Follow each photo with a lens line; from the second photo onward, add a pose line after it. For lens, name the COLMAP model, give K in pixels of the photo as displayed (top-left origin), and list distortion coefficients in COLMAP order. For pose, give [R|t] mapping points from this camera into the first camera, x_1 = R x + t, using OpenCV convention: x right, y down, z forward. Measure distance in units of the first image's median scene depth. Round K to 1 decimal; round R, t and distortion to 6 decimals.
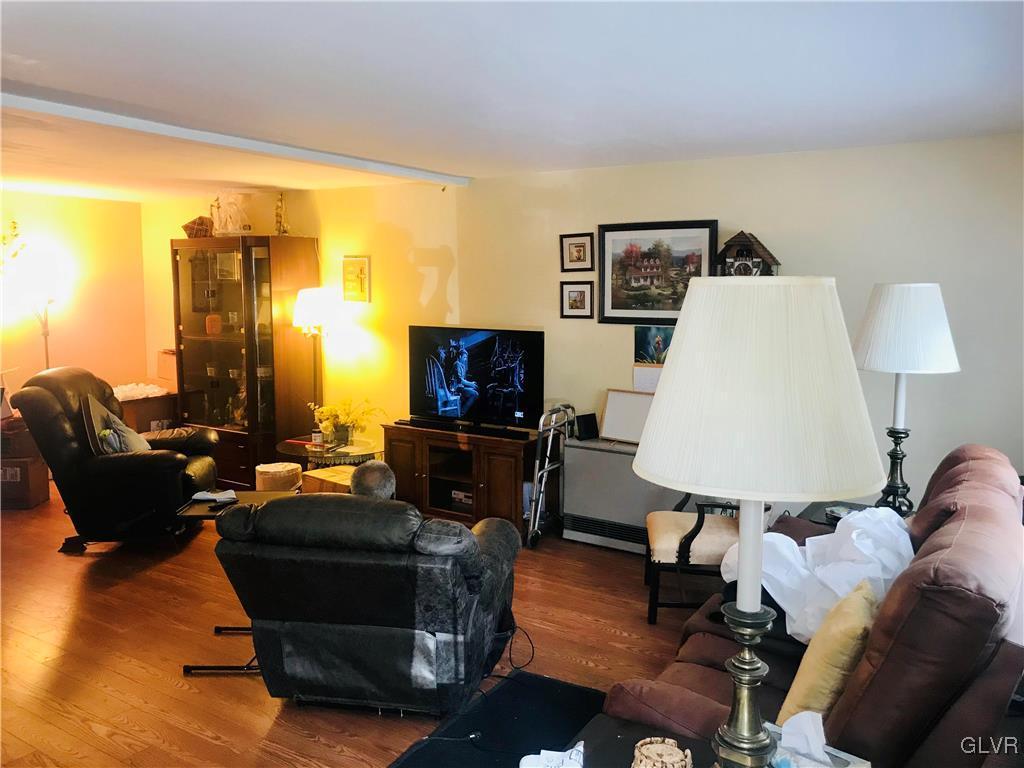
lens RADIAL K [[853.7, 0, 513.3], [0, 853.7, 383.0], [0, 0, 1]] dist [0.043406, -0.017085]
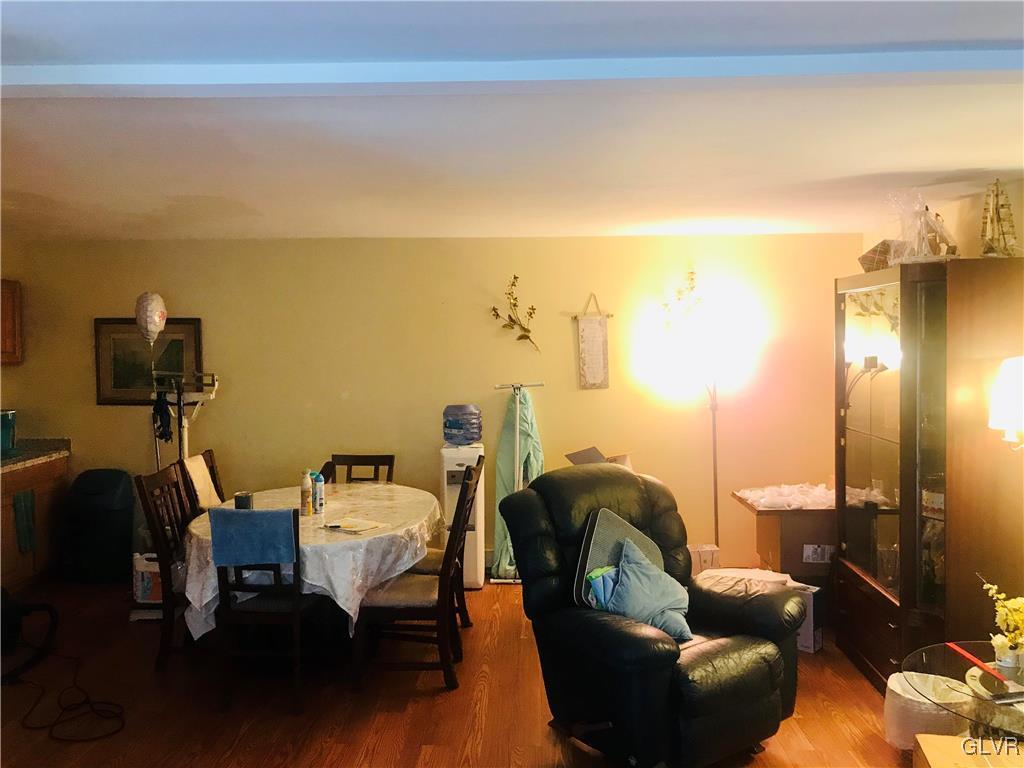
lens RADIAL K [[853.7, 0, 513.2], [0, 853.7, 390.4], [0, 0, 1]] dist [0.043406, -0.017085]
pose [[0.523526, 0.045988, -0.850767, 0.047380], [-0.091161, 0.995834, -0.002267, -0.071923], [0.847119, 0.078743, 0.525537, 0.556986]]
